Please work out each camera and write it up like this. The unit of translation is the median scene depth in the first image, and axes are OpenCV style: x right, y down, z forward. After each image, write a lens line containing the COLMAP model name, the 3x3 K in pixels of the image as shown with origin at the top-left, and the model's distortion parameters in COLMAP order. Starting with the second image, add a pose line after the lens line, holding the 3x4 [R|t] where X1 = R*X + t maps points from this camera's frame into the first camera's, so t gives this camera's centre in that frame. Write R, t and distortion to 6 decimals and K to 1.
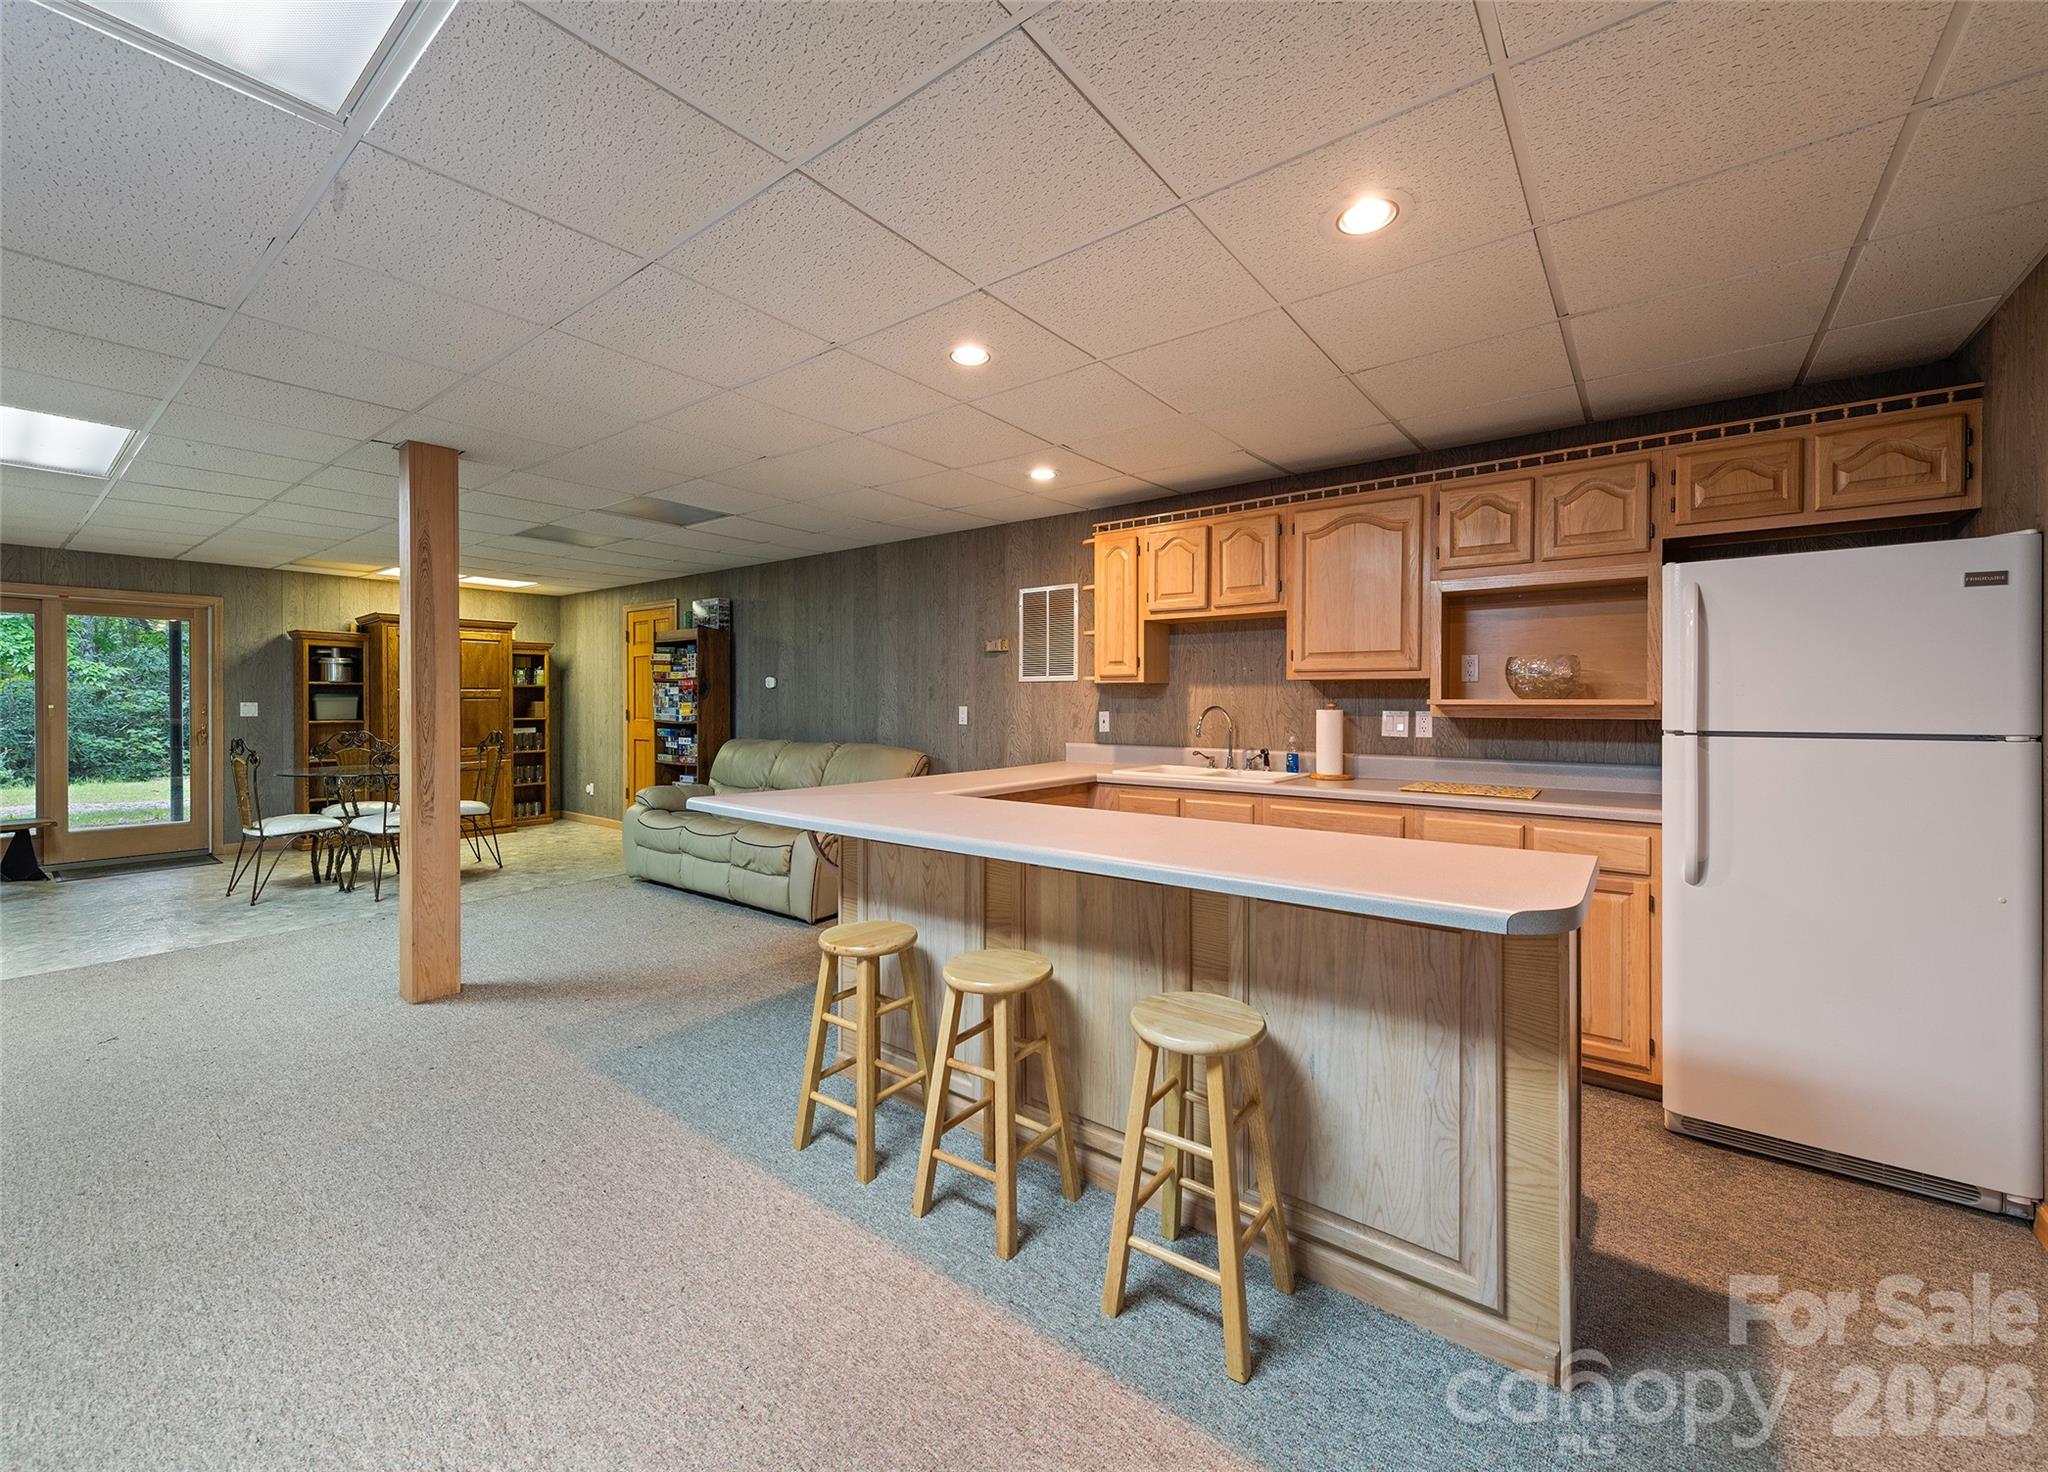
lens RADIAL K [[810.1, 0, 1024.9], [0, 810.1, 706.2], [0, 0, 1]] dist [0.015381, -0.005259]
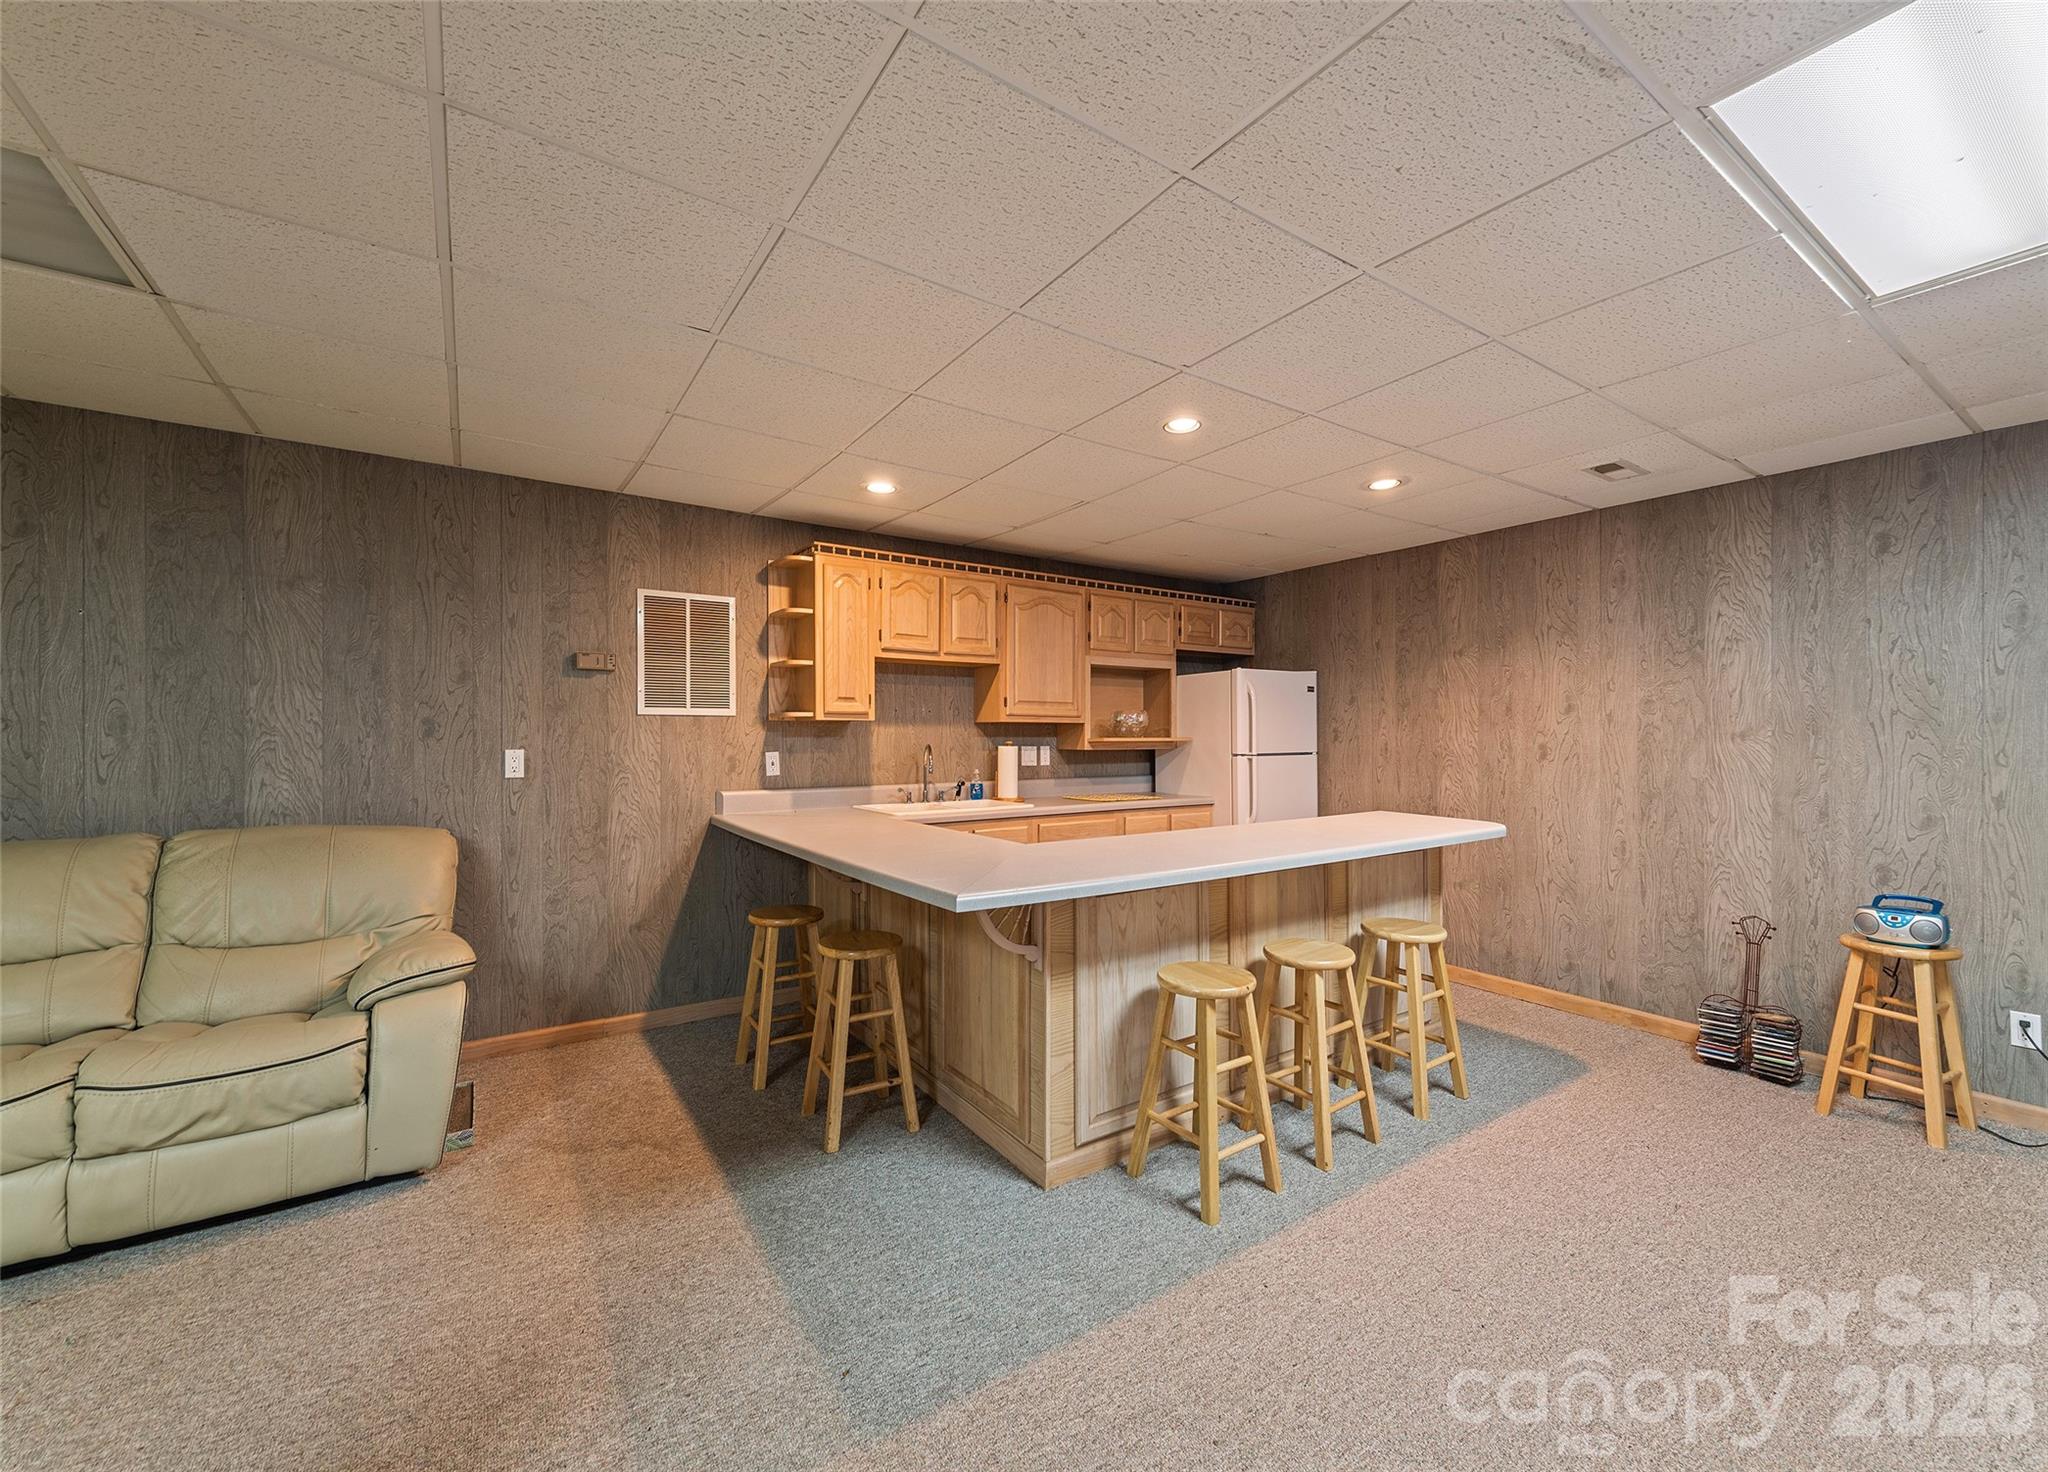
lens RADIAL K [[810.1, 0, 1017.1], [0, 810.1, 735.1], [0, 0, 1]] dist [0.015381, -0.005259]
pose [[0.313216, -0.000333, 0.949682, -0.760744], [0.007150, 0.999972, -0.002008, -0.009438], [-0.949655, 0.007419, 0.313210, 0.564922]]
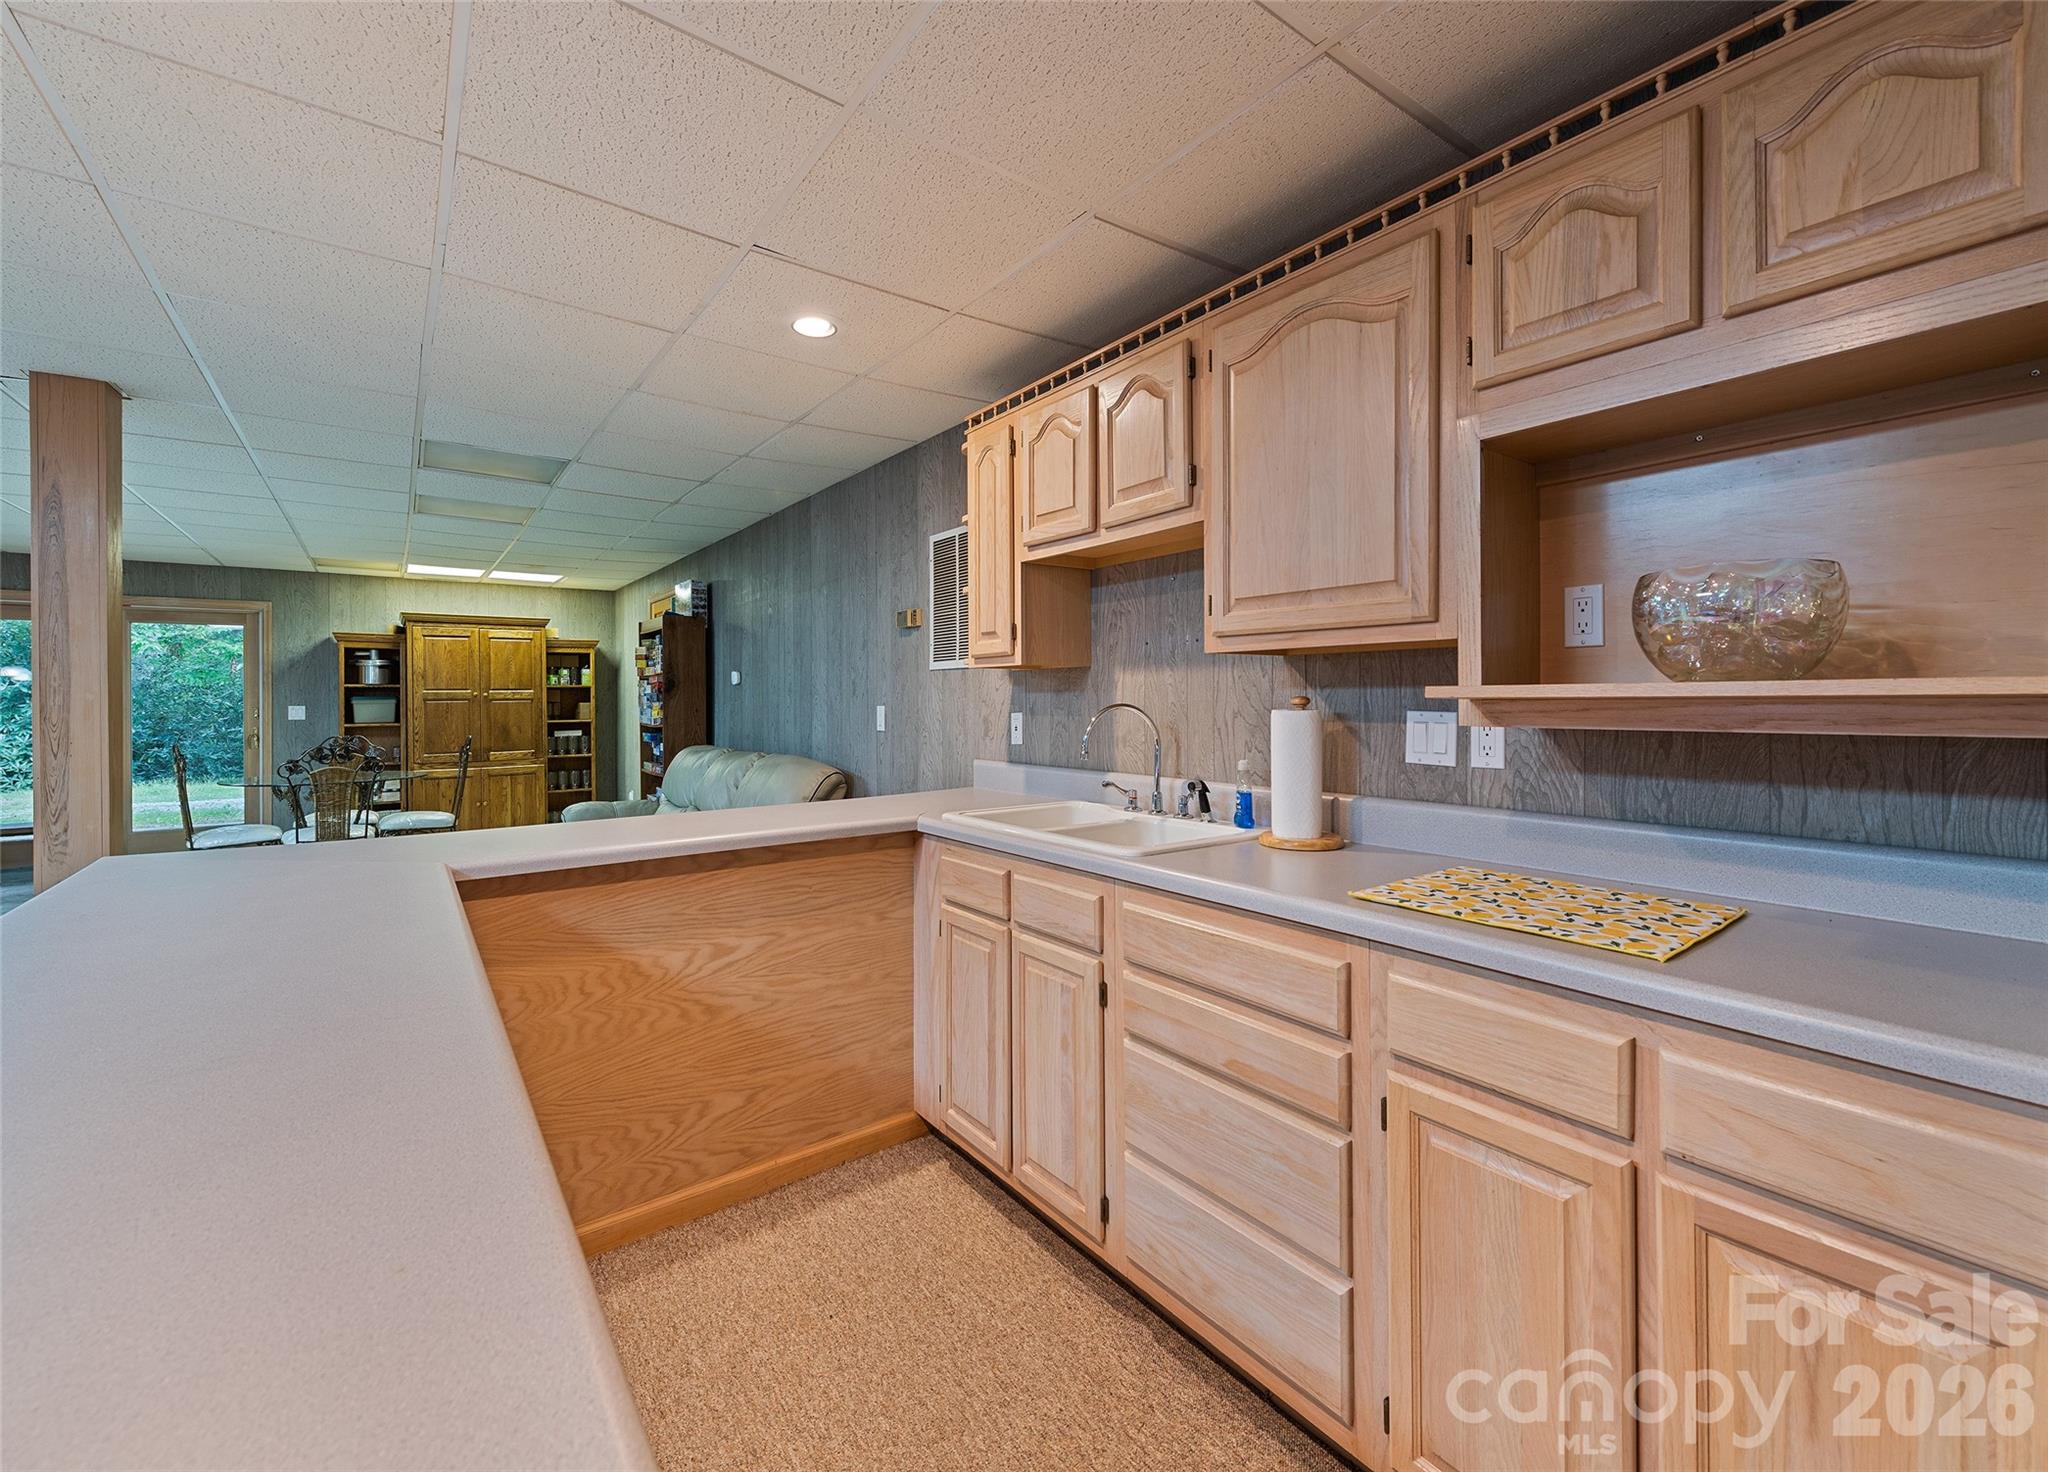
lens RADIAL K [[838.0, 0, 1027.6], [0, 838.0, 700.1], [0, 0, 1]] dist [0.003825, -0.001336]
pose [[0.964604, -0.007608, -0.263592, 0.332646], [0.006370, 0.999964, -0.005551, 0.000054], [0.263624, 0.003676, 0.964618, 0.422650]]
